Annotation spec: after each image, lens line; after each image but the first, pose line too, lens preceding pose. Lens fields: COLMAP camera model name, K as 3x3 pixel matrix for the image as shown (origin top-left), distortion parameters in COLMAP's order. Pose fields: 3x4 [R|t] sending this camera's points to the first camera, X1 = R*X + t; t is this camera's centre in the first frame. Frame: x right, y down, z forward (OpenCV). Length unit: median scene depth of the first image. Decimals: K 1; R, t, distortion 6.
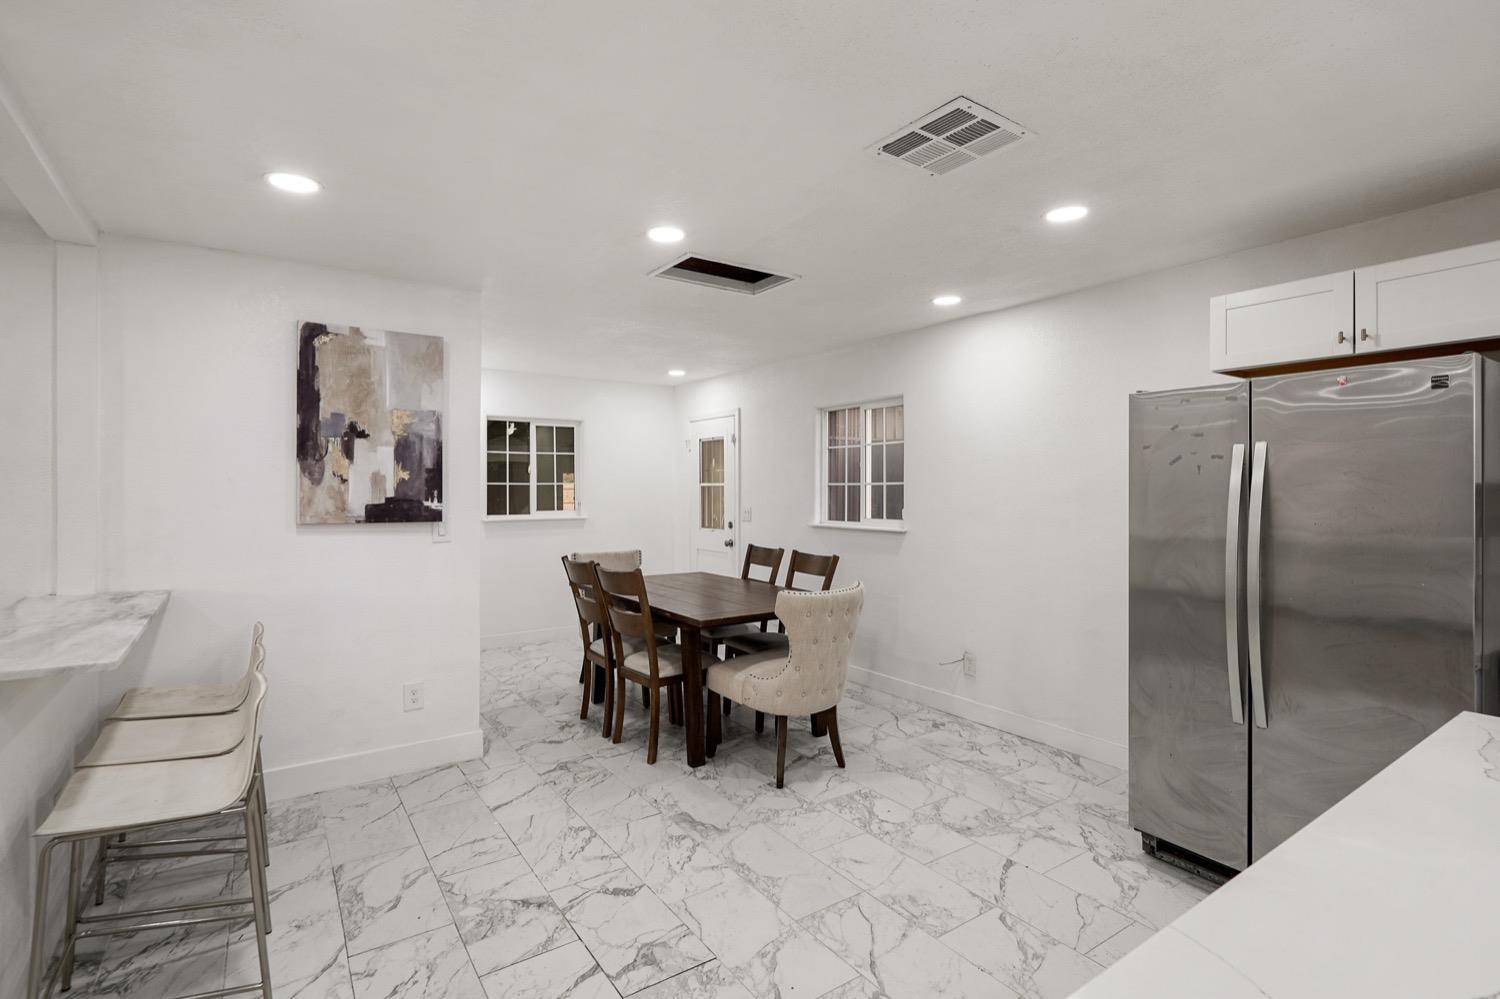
lens RADIAL K [[705.4, 0, 736.3], [0, 705.4, 492.6], [0, 0, 1]] dist [0.001678, 0.000596]
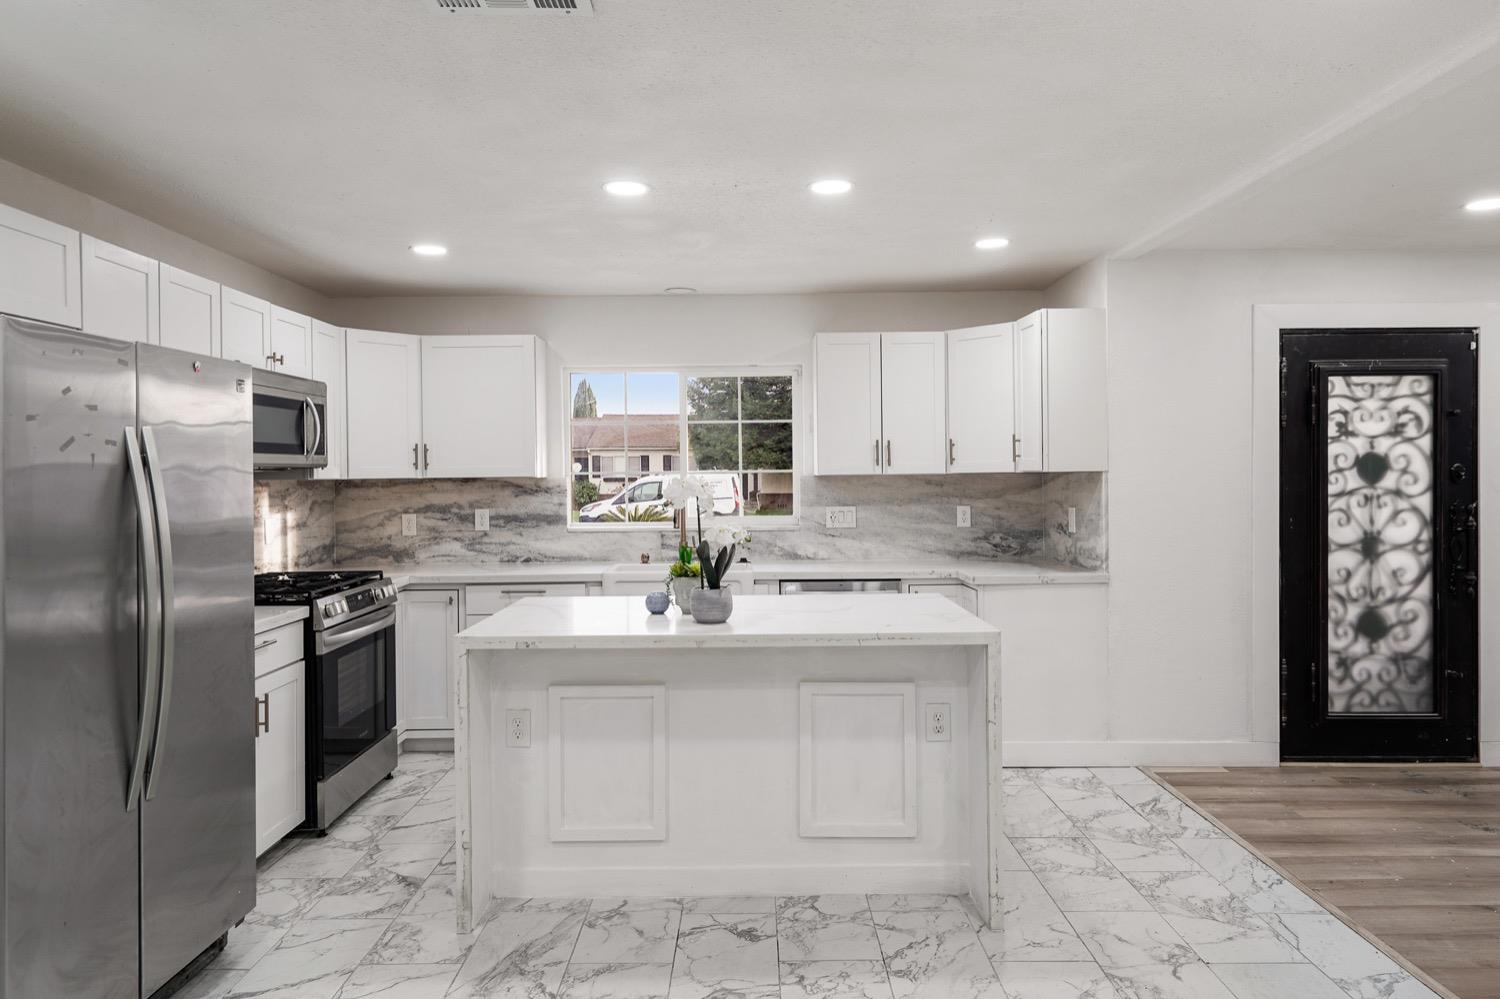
lens RADIAL K [[936.5, 0, 741.2], [0, 936.5, 483.5], [0, 0, 1]] dist [0.004428, 0.000192]
pose [[-0.822148, 0.001441, 0.569272, -0.247845], [0.011762, 0.999826, 0.014457, -0.011591], [-0.569152, 0.018581, -0.822022, 0.994217]]
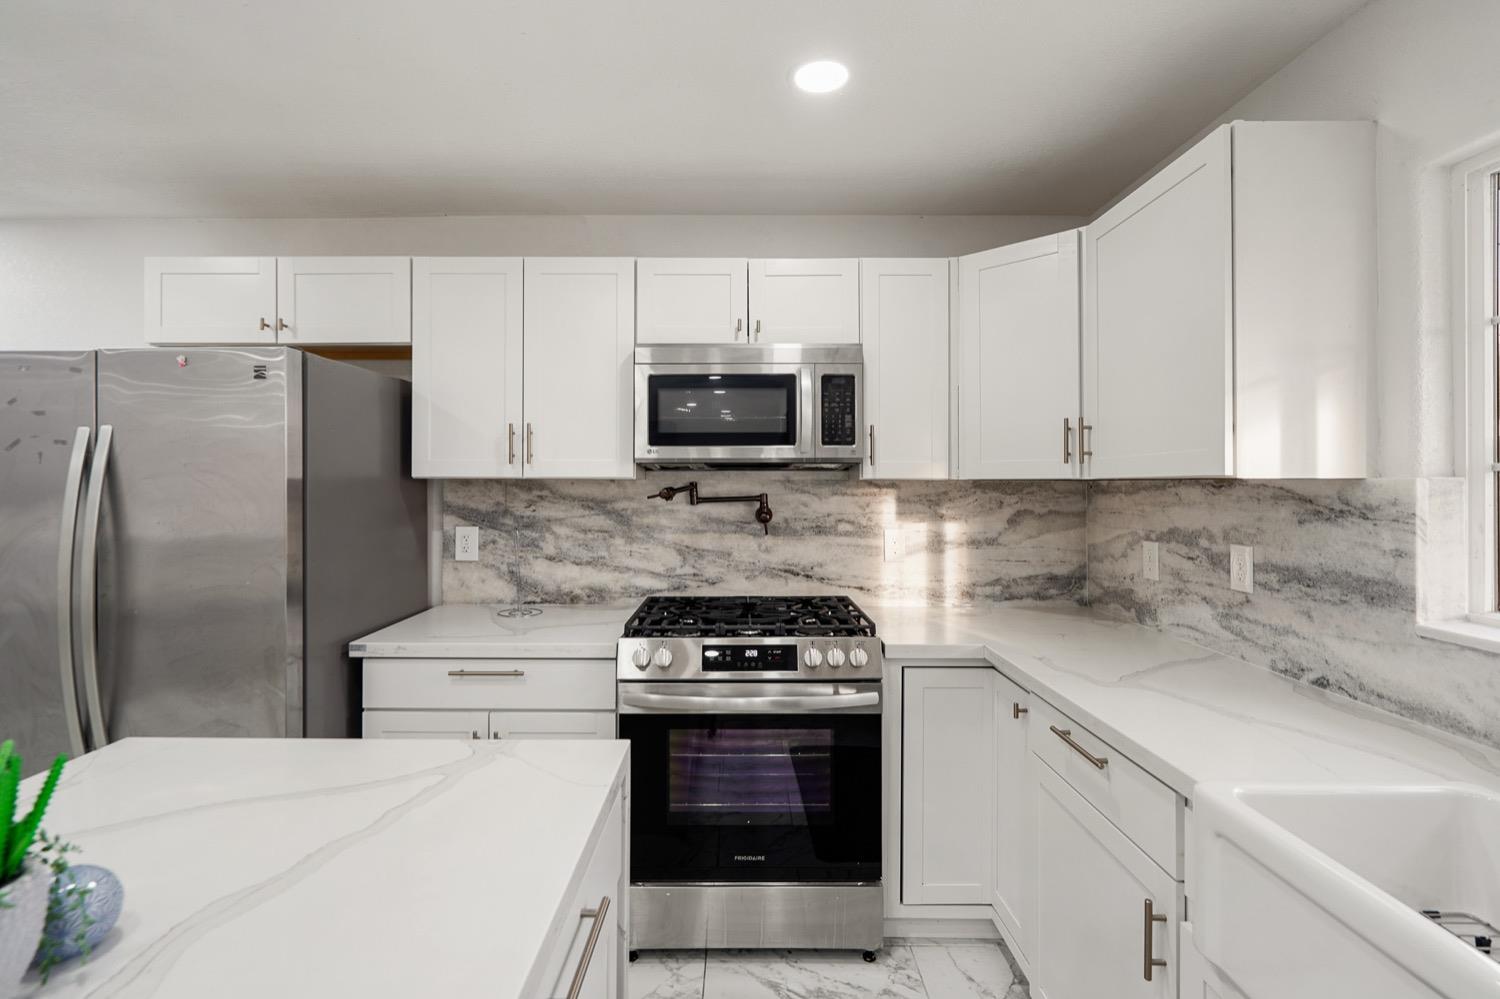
lens RADIAL K [[702.4, 0, 742.1], [0, 702.4, 479.1], [0, 0, 1]] dist [-0.003378, -0.000068]
pose [[0.567534, 0.005274, 0.823333, 0.332201], [0.003207, 0.999958, -0.008616, 0.000209], [-0.823344, 0.007530, 0.567493, -0.050251]]
